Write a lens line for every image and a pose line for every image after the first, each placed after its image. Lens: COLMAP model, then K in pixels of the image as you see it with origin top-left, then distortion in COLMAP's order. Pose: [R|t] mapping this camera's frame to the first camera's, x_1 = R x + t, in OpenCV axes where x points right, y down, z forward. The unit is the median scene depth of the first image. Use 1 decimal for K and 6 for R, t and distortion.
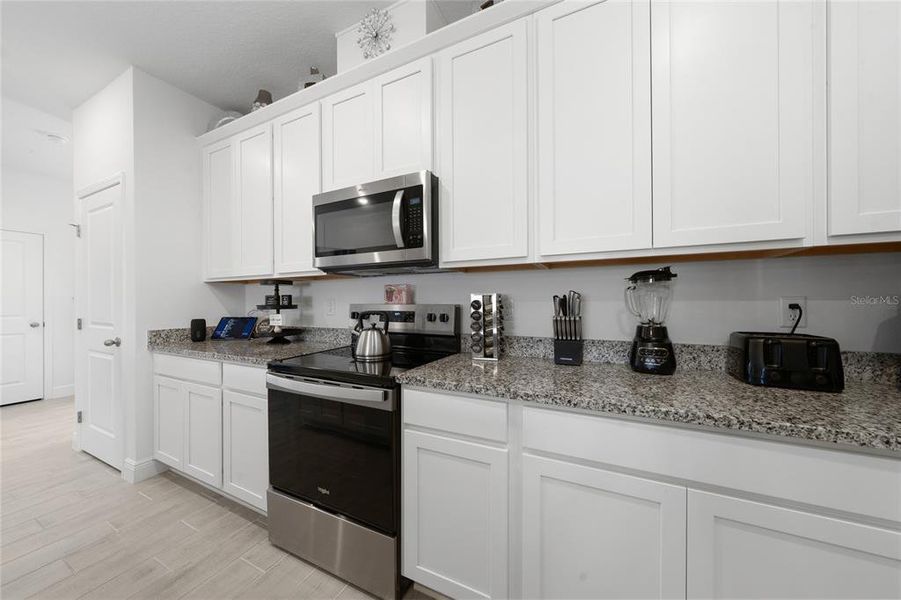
lens RADIAL K [[305.3, 0, 451.4], [0, 305.3, 301.4], [0, 0, 1]] dist [-0.000699, 0.000022]
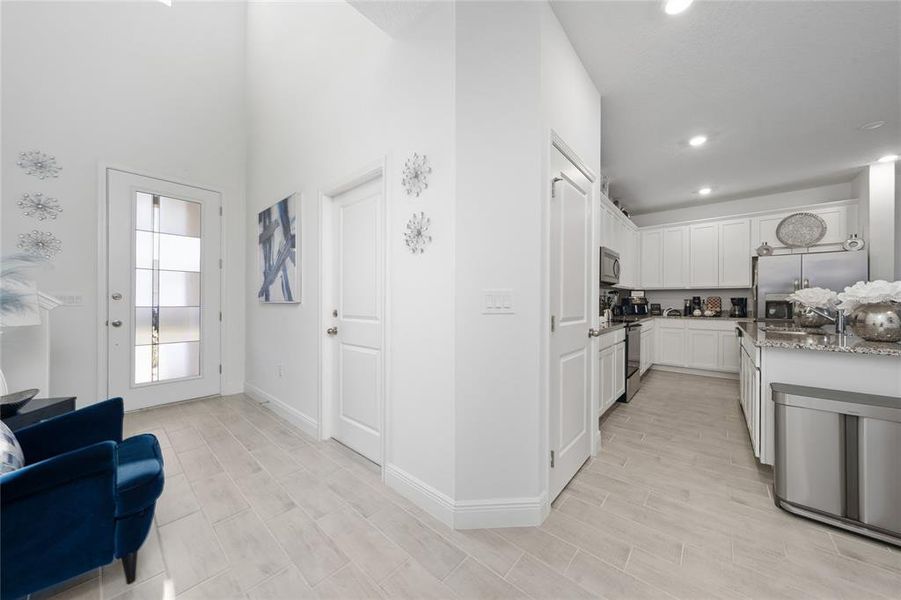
lens RADIAL K [[305.3, 0, 451.4], [0, 305.3, 301.4], [0, 0, 1]] dist [-0.000699, 0.000022]
pose [[0.258015, 0.000453, 0.966141, -2.184918], [-0.001973, 0.999998, 0.000058, 0.024998], [-0.966139, -0.001921, 0.258016, 1.171358]]
